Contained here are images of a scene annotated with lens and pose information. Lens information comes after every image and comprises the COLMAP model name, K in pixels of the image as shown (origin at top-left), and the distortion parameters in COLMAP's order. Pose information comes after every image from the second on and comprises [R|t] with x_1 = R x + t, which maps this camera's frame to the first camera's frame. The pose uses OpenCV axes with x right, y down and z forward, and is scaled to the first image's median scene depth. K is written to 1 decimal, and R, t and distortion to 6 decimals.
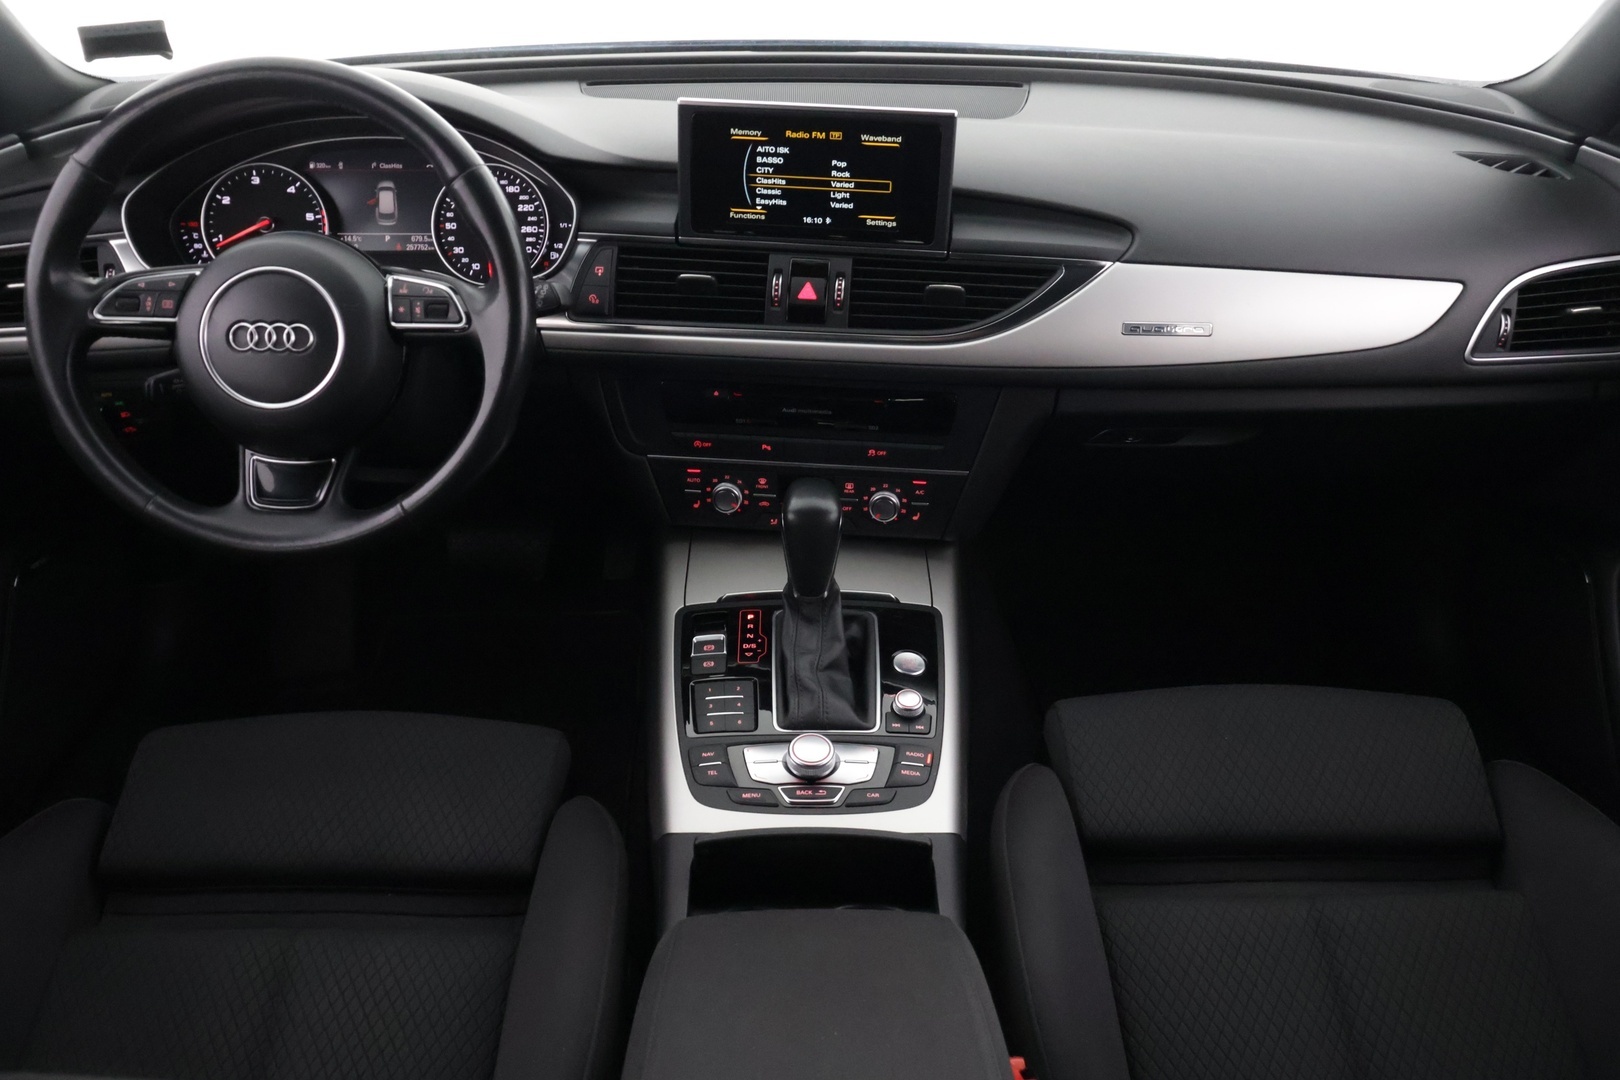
lens RADIAL K [[1350.5, 0, 810.5], [0, 1350.5, 532.4], [0, 0, 1]] dist [-0.007169, 0.007363]
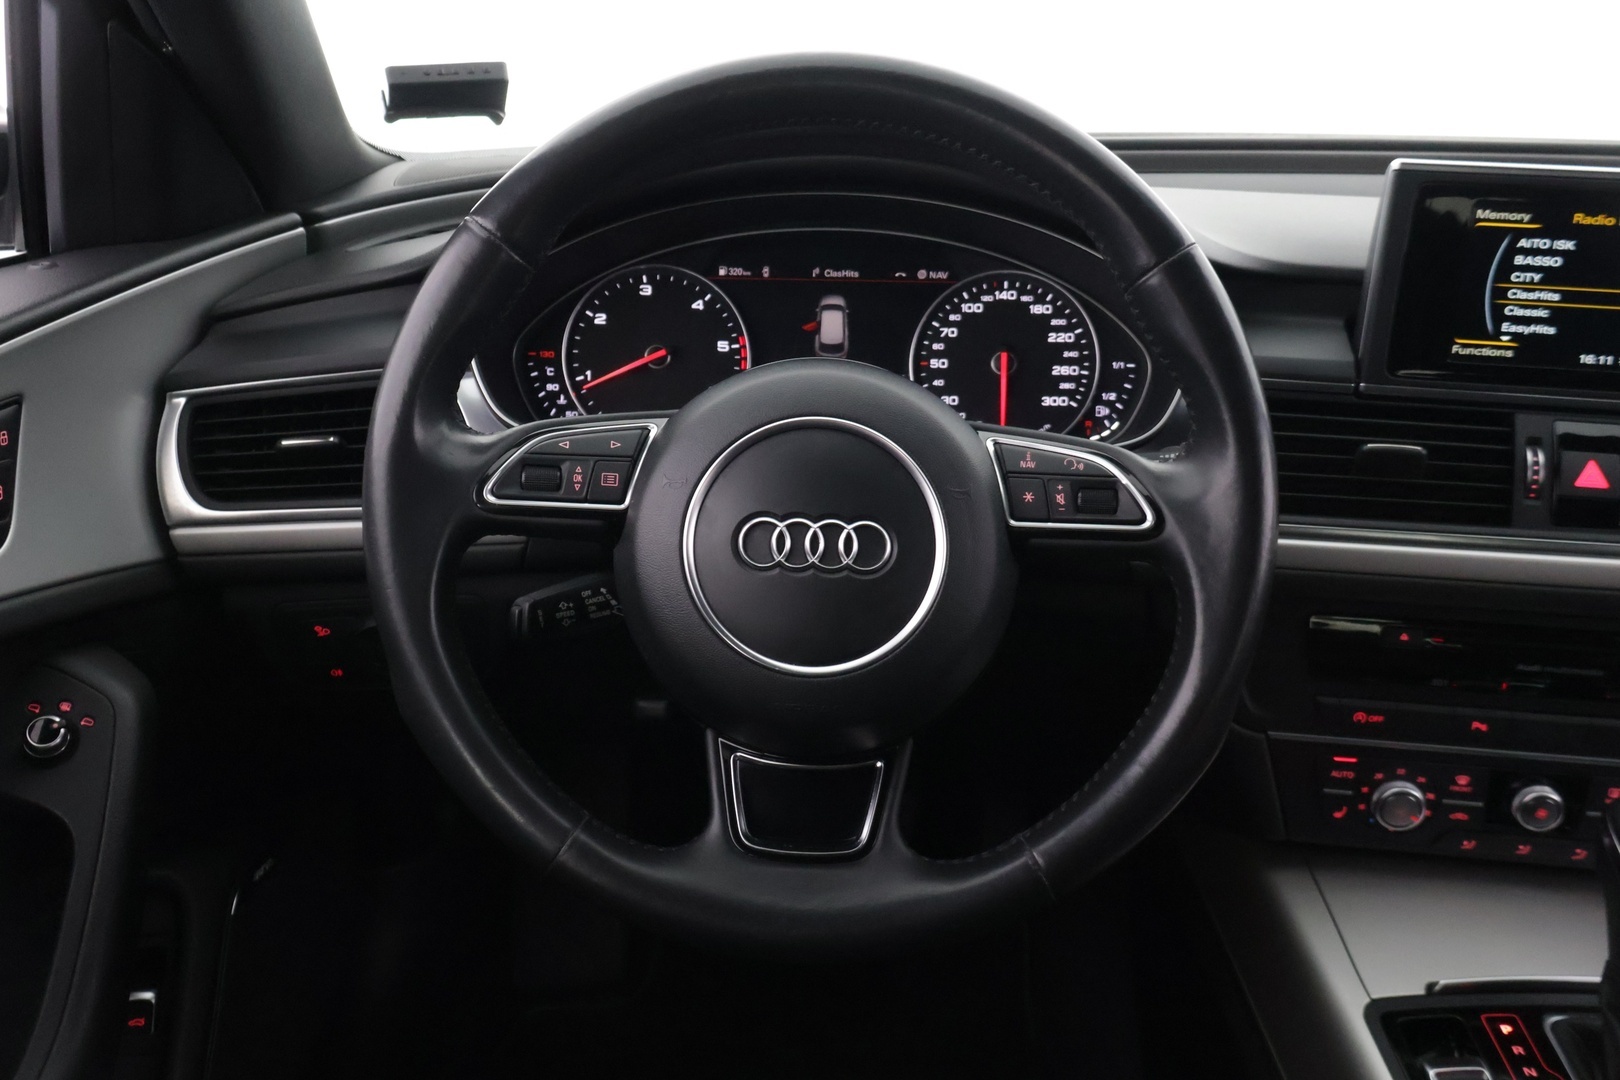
lens RADIAL K [[1350.5, 0, 810.5], [0, 1350.5, 532.4], [0, 0, 1]] dist [-0.007169, 0.007363]
pose [[0.999178, 0.019623, -0.035485, -0.327741], [-0.023879, 0.992020, -0.123795, -0.070333], [0.032772, 0.124541, 0.991673, 0.395180]]
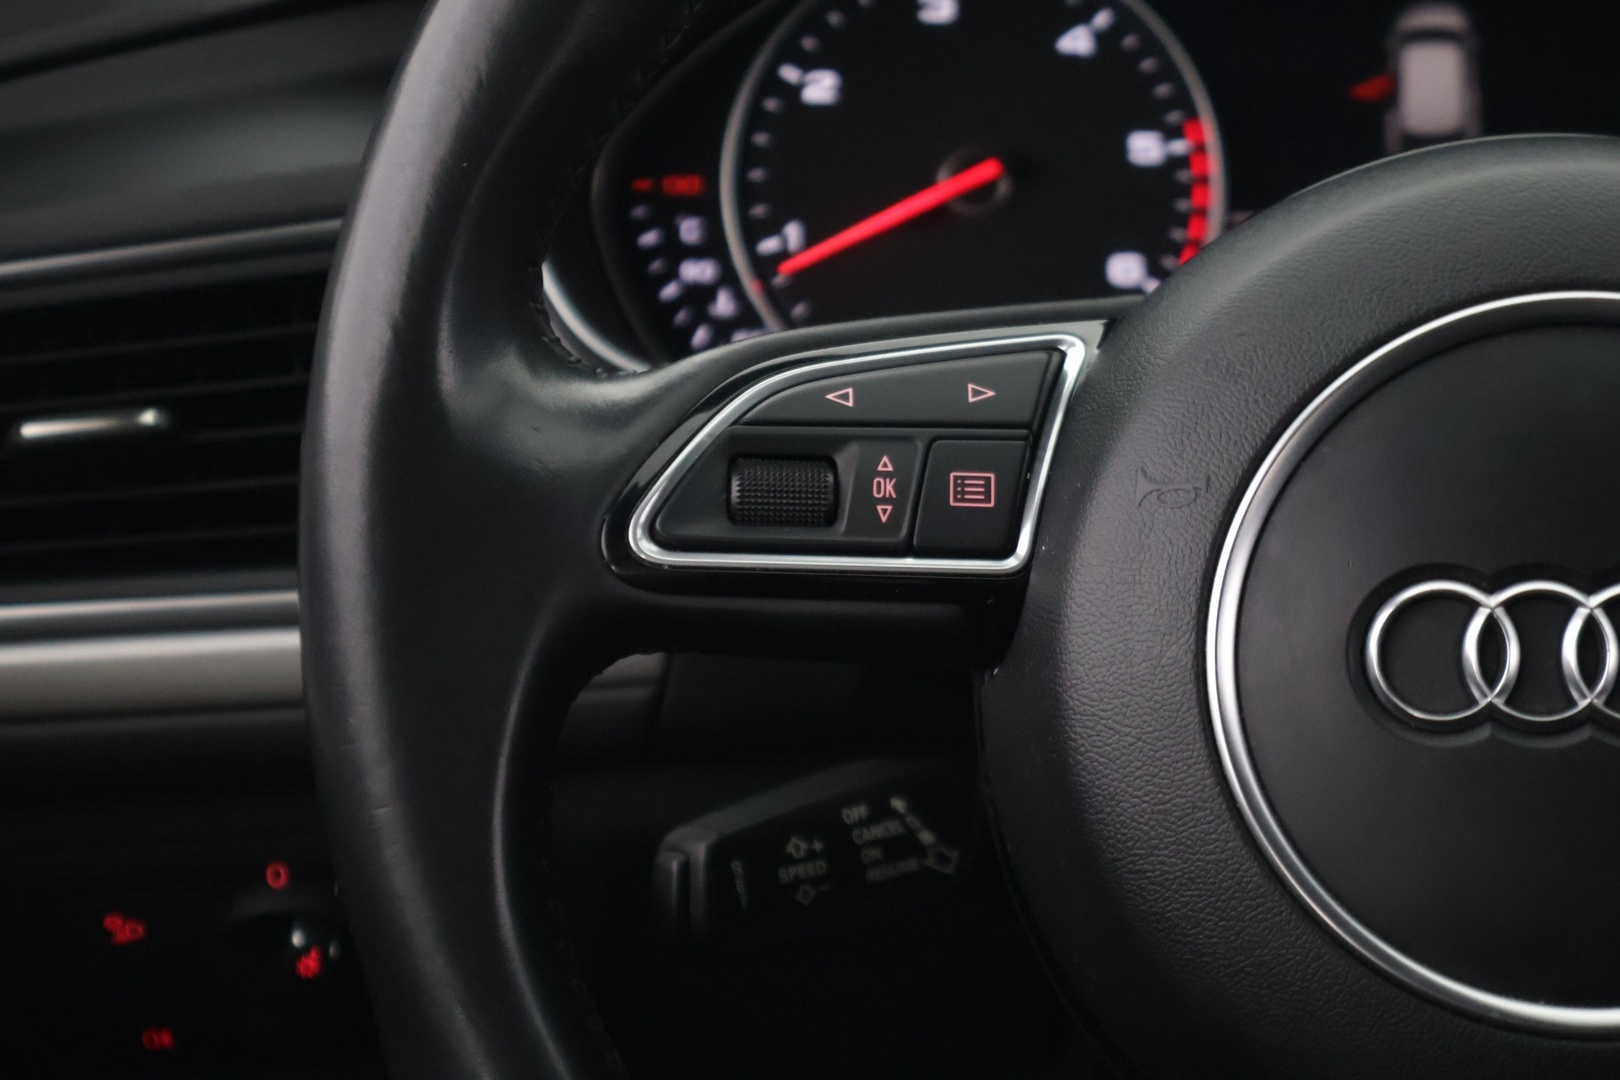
lens RADIAL K [[3271.6, 0, 810.0], [0, 3271.6, 540.0], [0, 0, 1]] dist [0.023995, -0.175855]
pose [[0.992473, -0.007229, -0.122251, -0.387542], [-0.012917, 0.986508, -0.163200, -0.072199], [0.121782, 0.163551, 0.978989, 0.458854]]
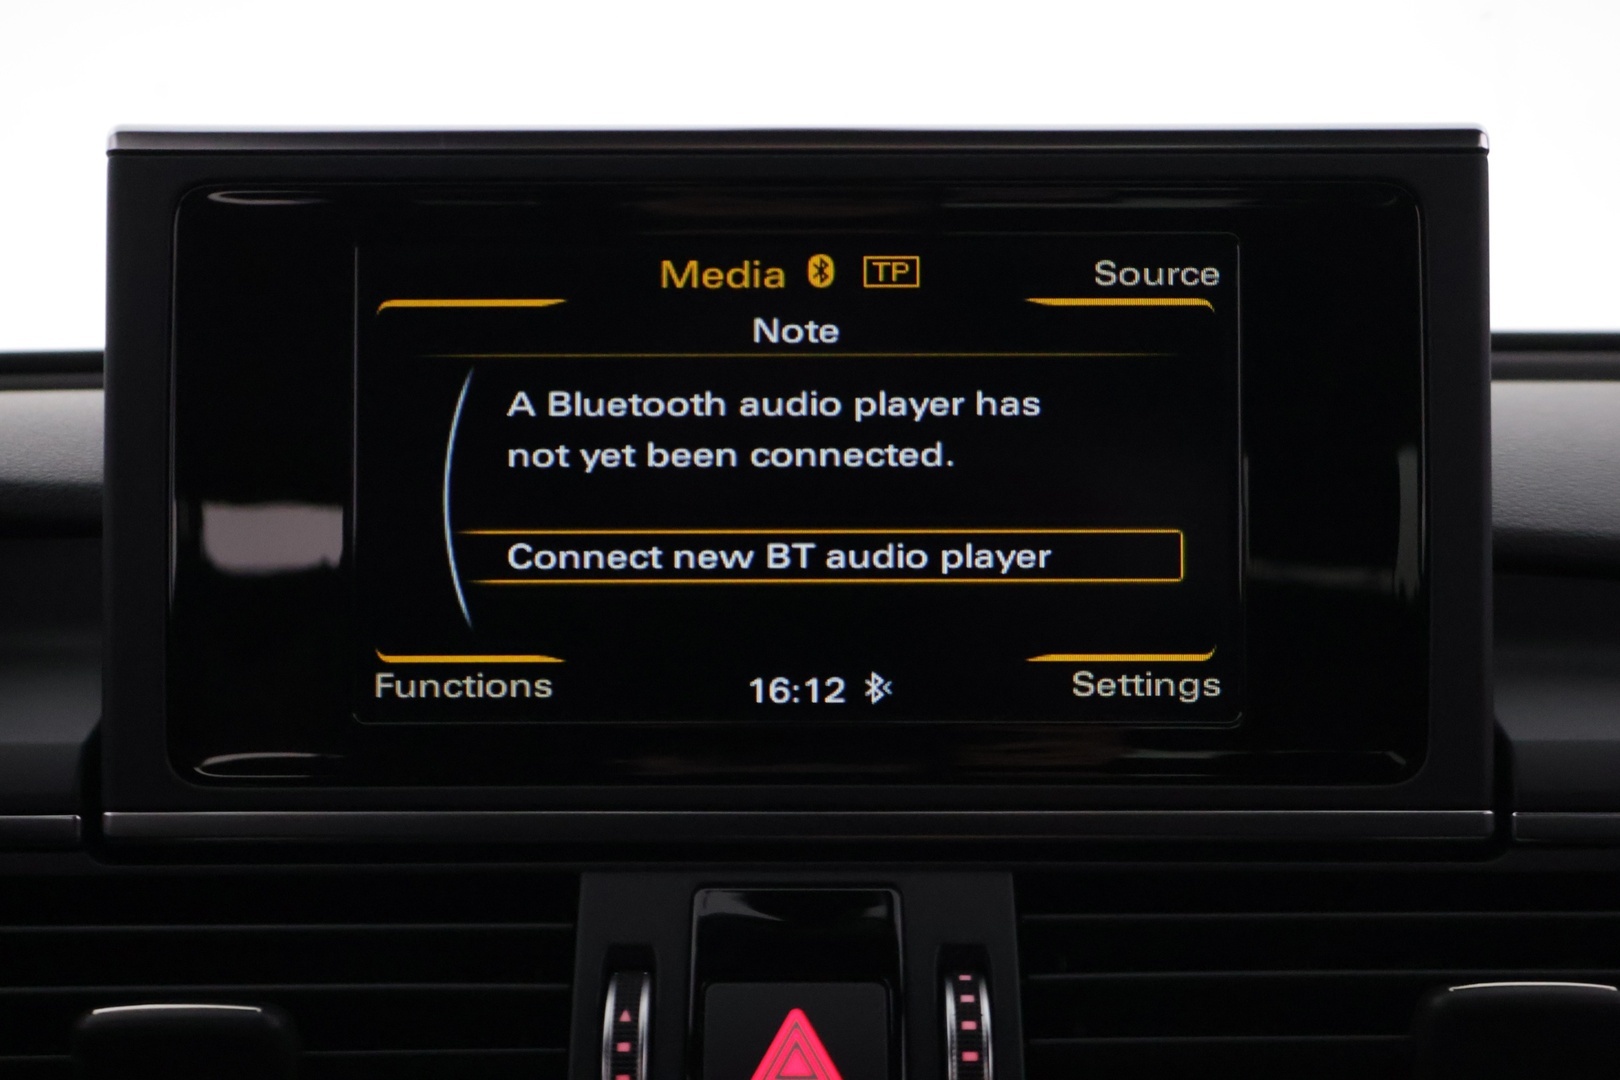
lens RADIAL K [[2020.4, 0, 829.1], [0, 2020.4, 541.5], [0, 0, 1]] dist [-0.001432, -0.003480]
pose [[0.993848, -0.032570, 0.105855, -0.024243], [0.072986, 0.911488, -0.404800, -0.131121], [-0.083301, 0.410036, 0.908257, 0.721174]]
